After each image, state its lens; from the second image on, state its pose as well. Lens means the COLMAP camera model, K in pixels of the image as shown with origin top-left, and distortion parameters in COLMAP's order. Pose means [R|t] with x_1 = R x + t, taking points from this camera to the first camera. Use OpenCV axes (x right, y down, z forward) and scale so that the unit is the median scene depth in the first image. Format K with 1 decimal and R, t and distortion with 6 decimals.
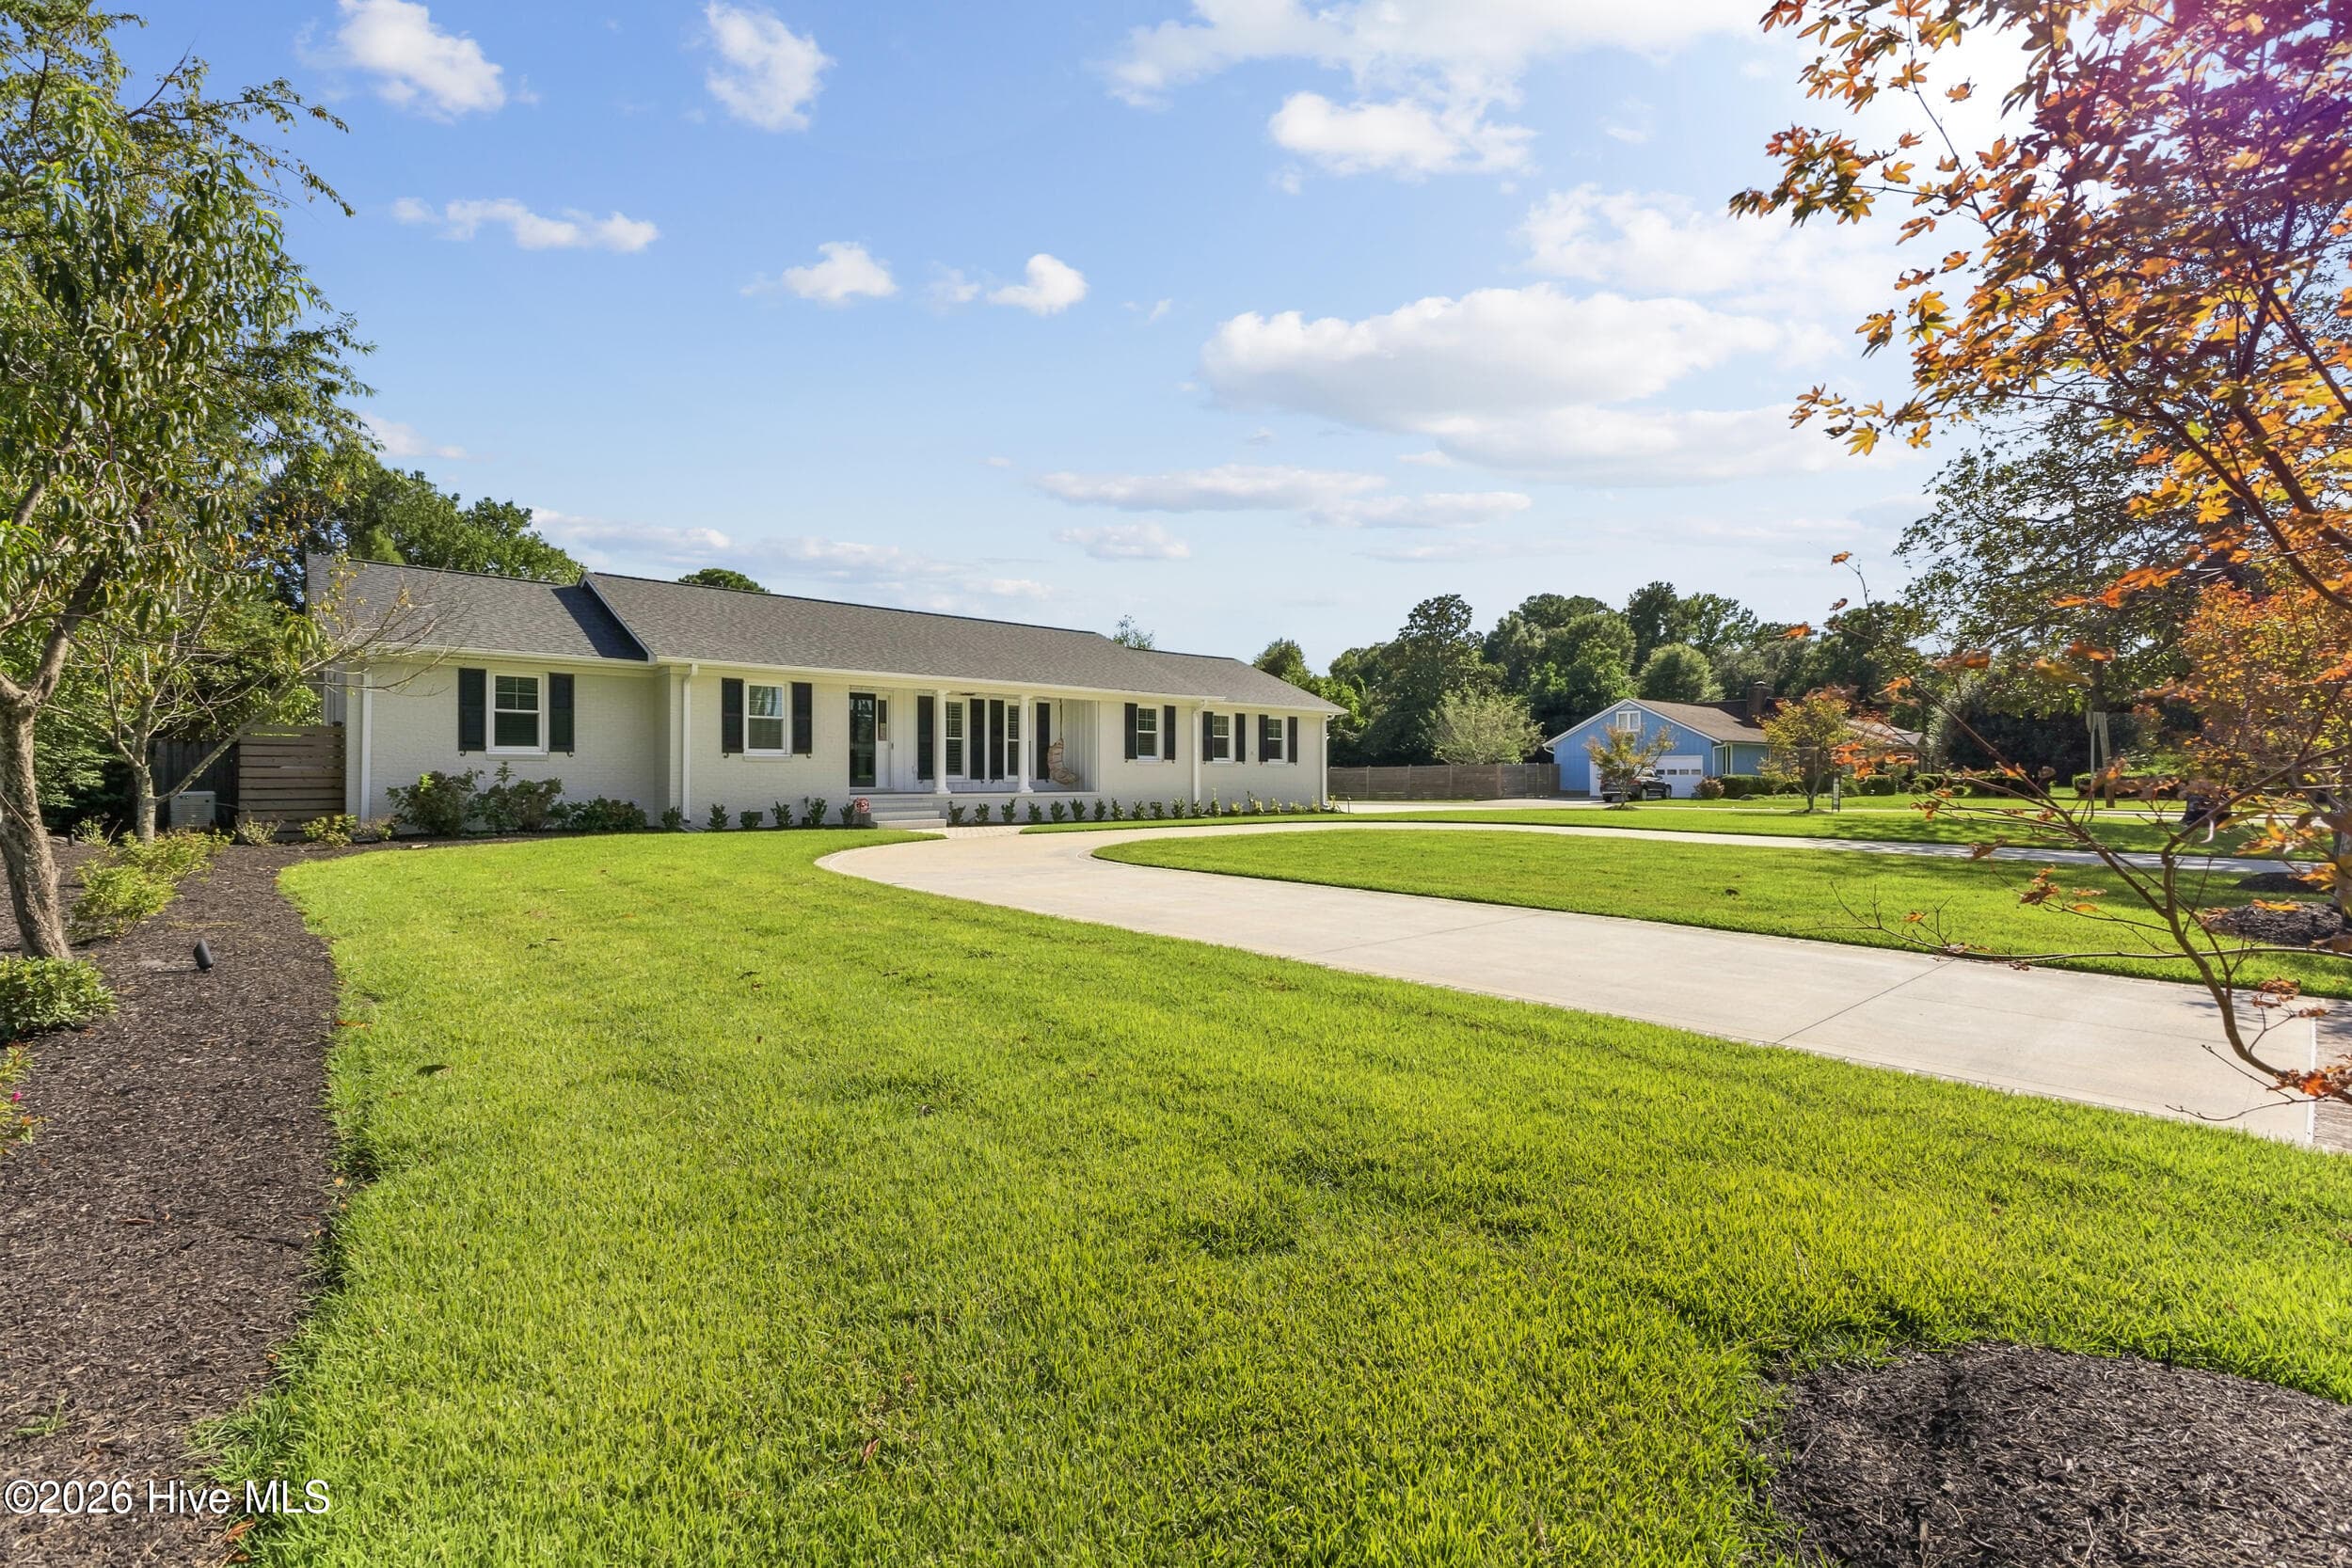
lens RADIAL K [[1054.0, 0, 1189.9], [0, 1054.0, 781.9], [0, 0, 1]] dist [0.014607, 0.000022]
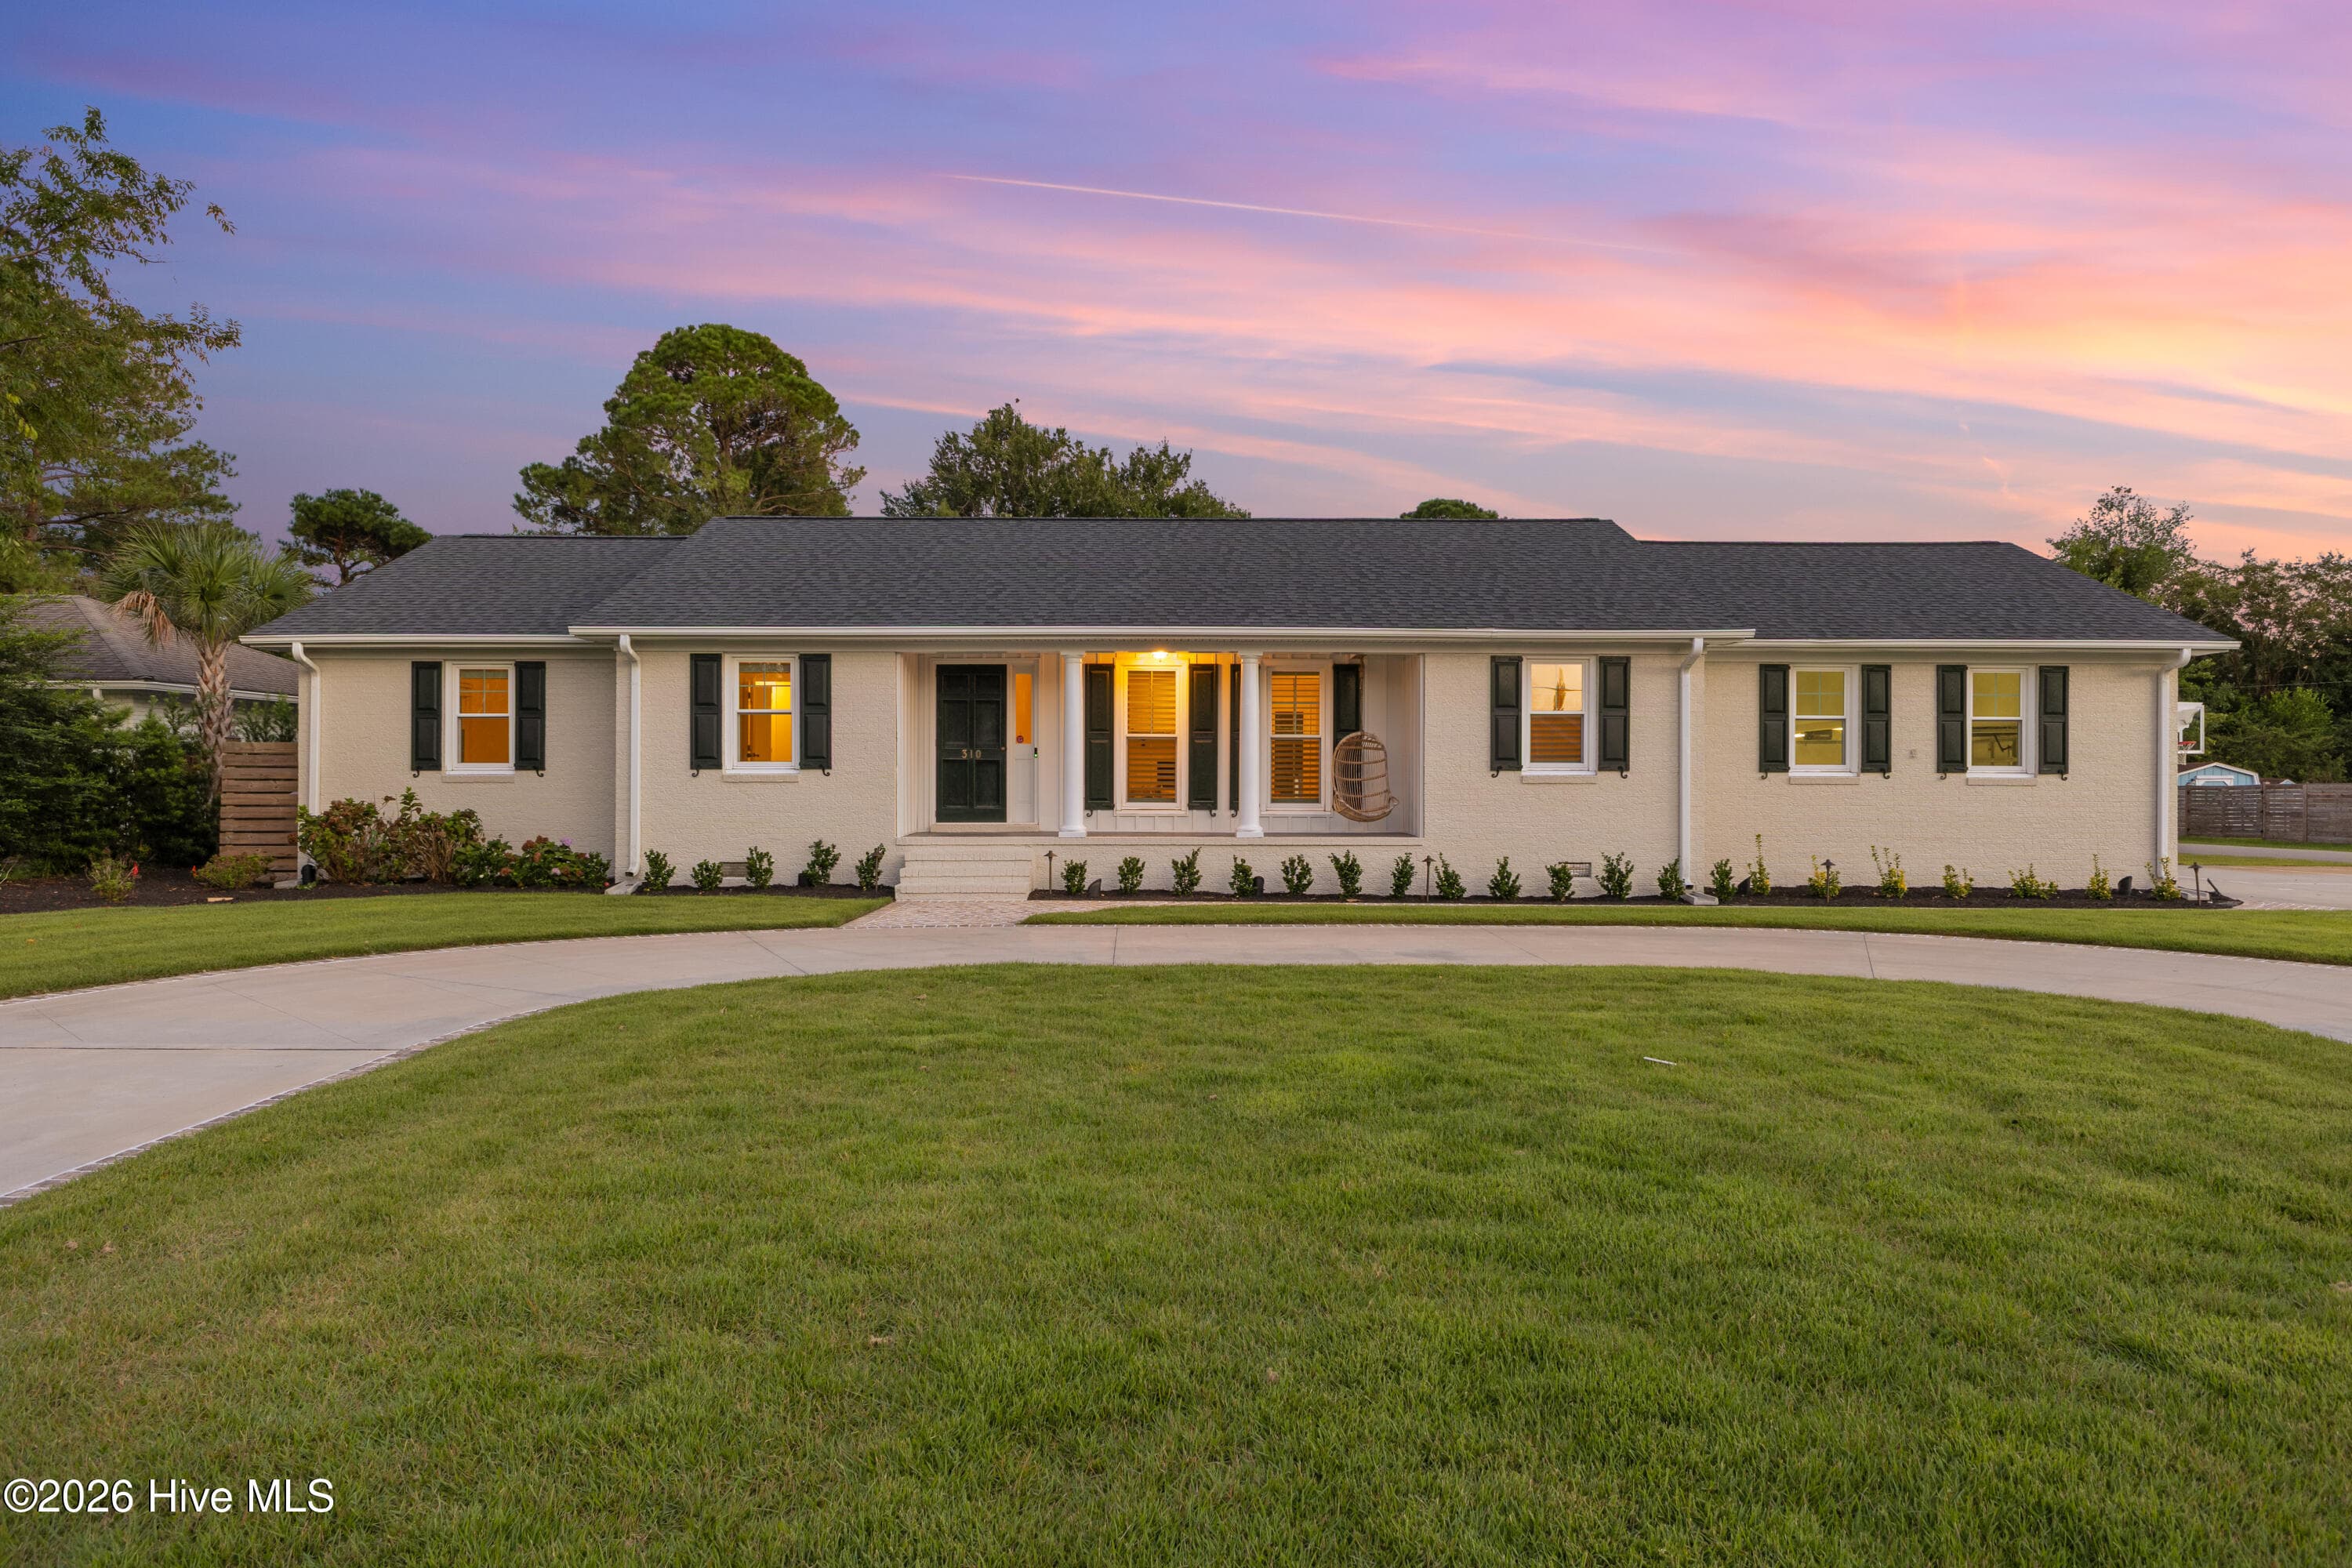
lens RADIAL K [[1499.5, 0, 1181.7], [0, 1499.5, 781.2], [0, 0, 1]] dist [-0.004368, -0.000252]
pose [[0.738274, -0.000455, -0.674501, 0.318144], [-0.005389, 0.999964, -0.006574, -0.013103], [0.674479, 0.008488, 0.738245, 0.426682]]
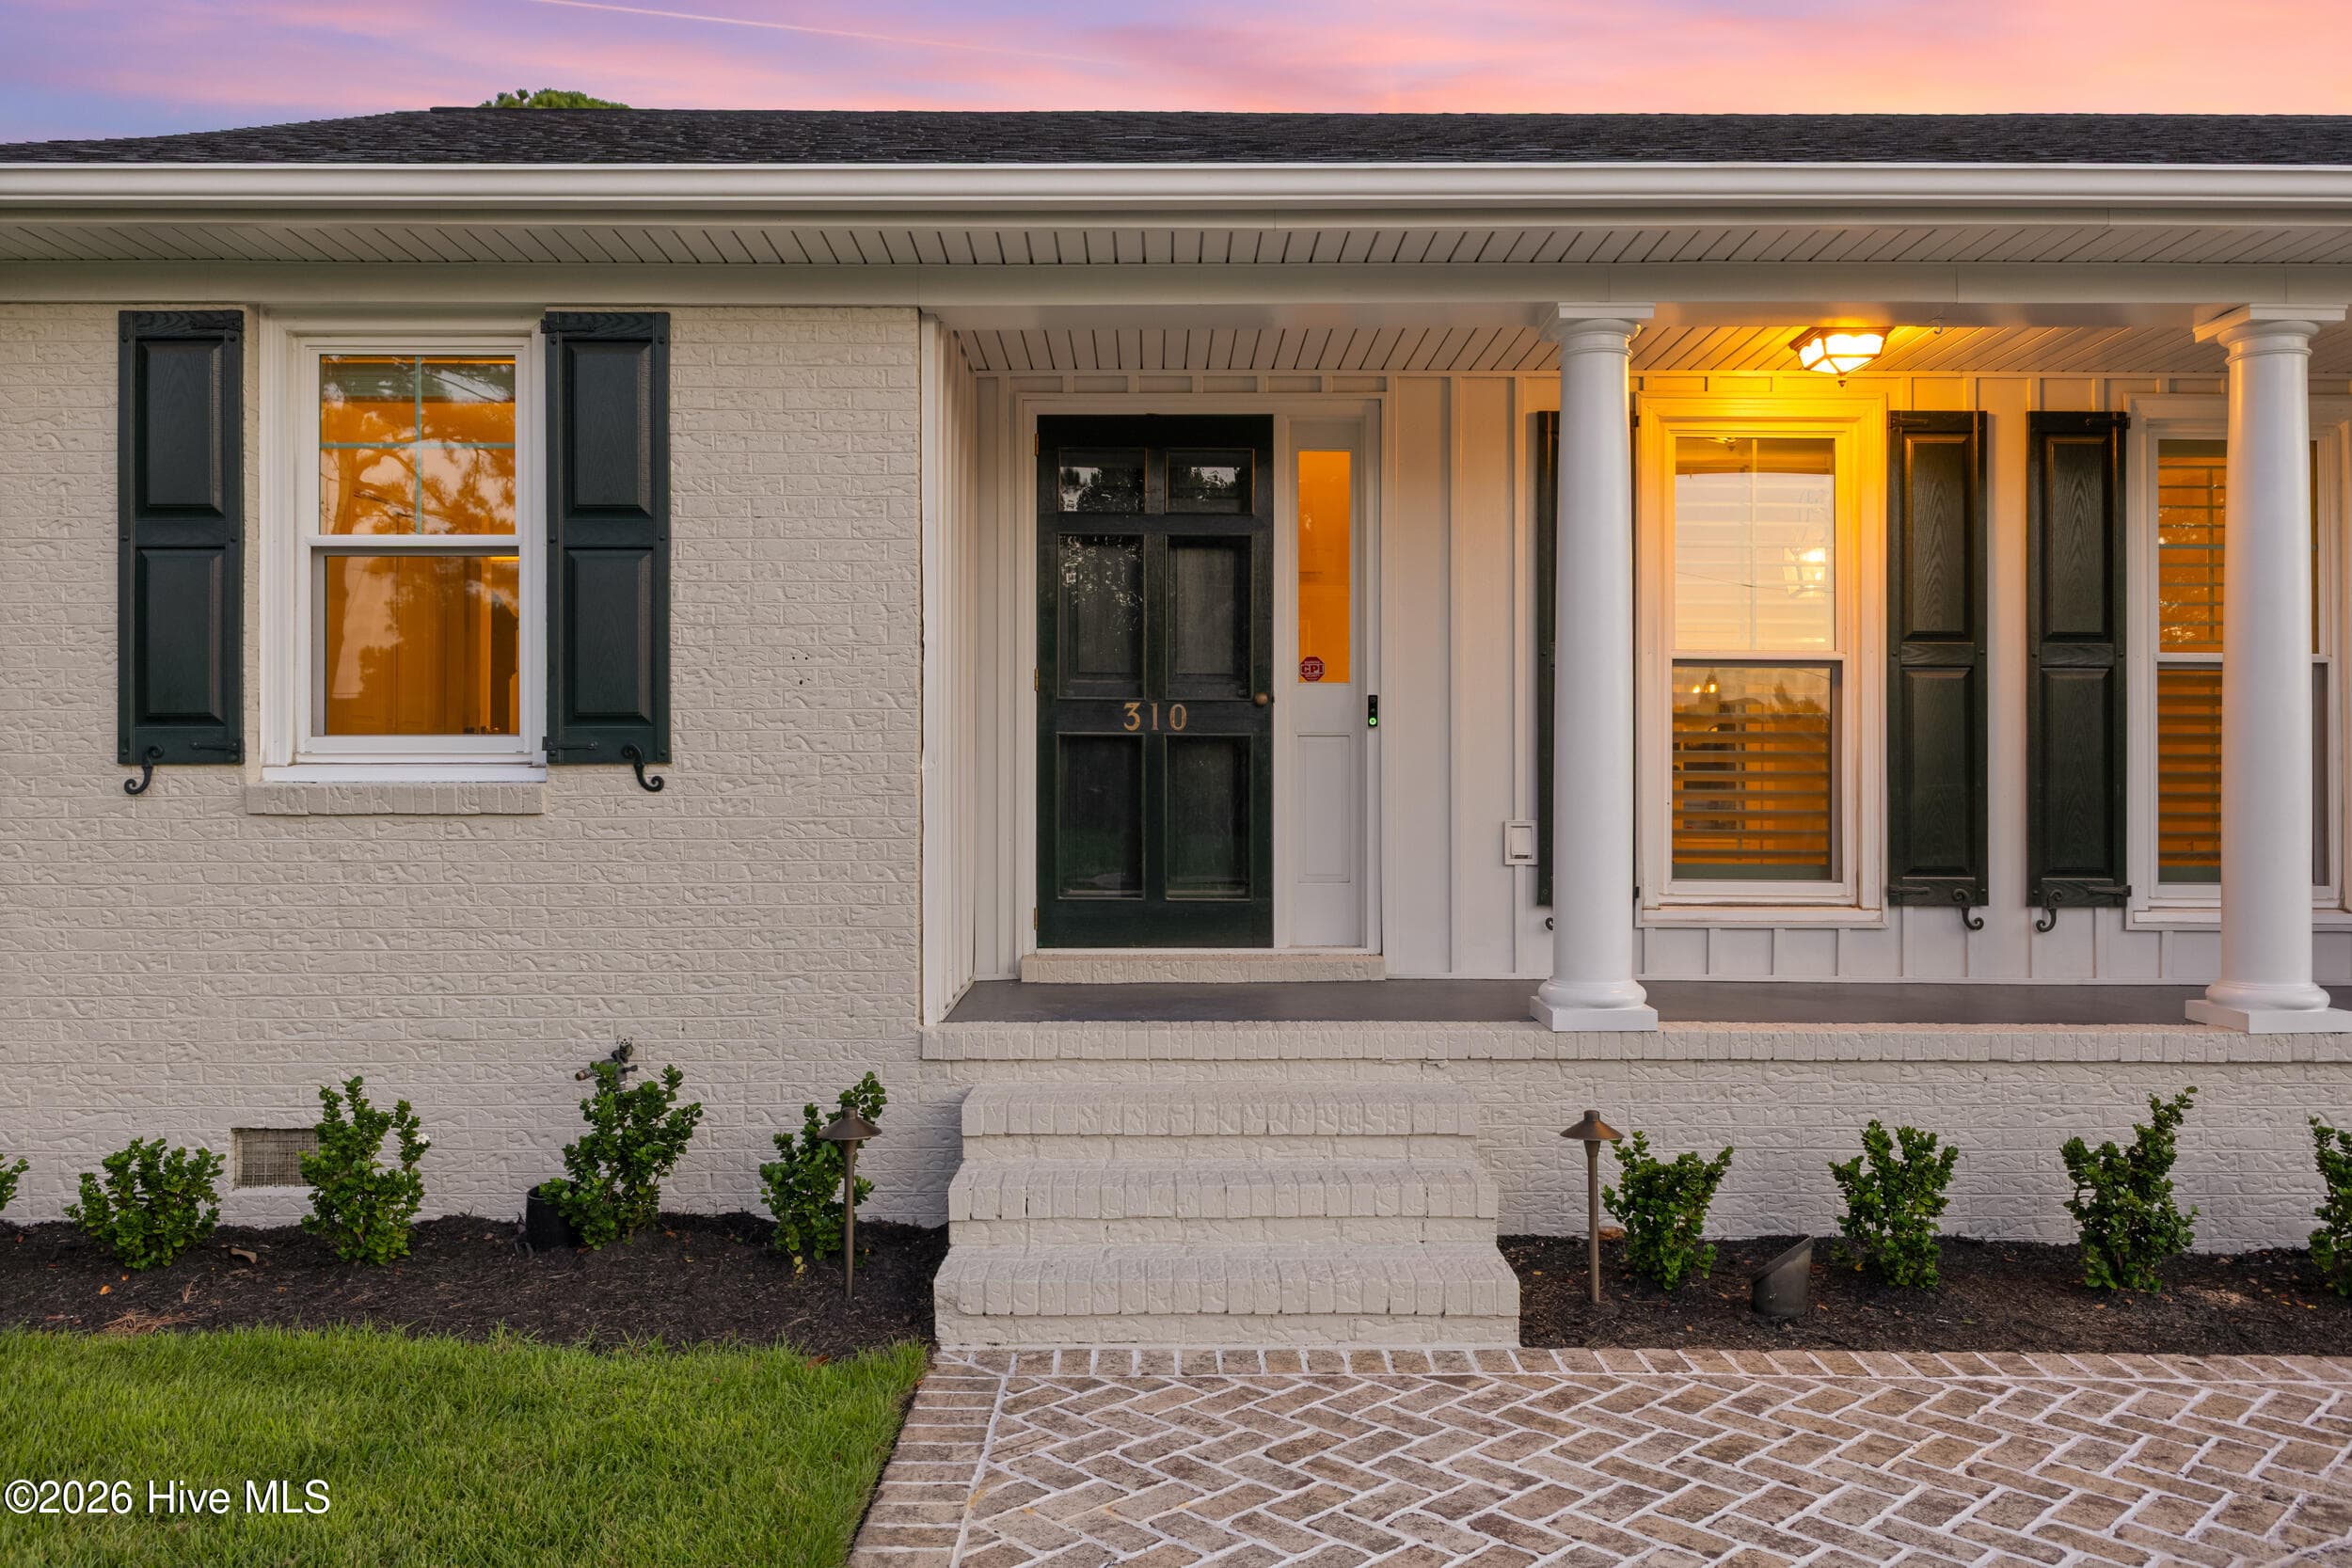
lens RADIAL K [[1734.6, 0, 1158.4], [0, 1734.6, 781.6], [0, 0, 1]] dist [0.012494, -0.013337]
pose [[0.738662, -0.005078, -0.674056, -0.111618], [-0.005430, 0.999894, -0.013482, -0.018186], [0.674054, 0.013619, 0.738557, 0.733550]]
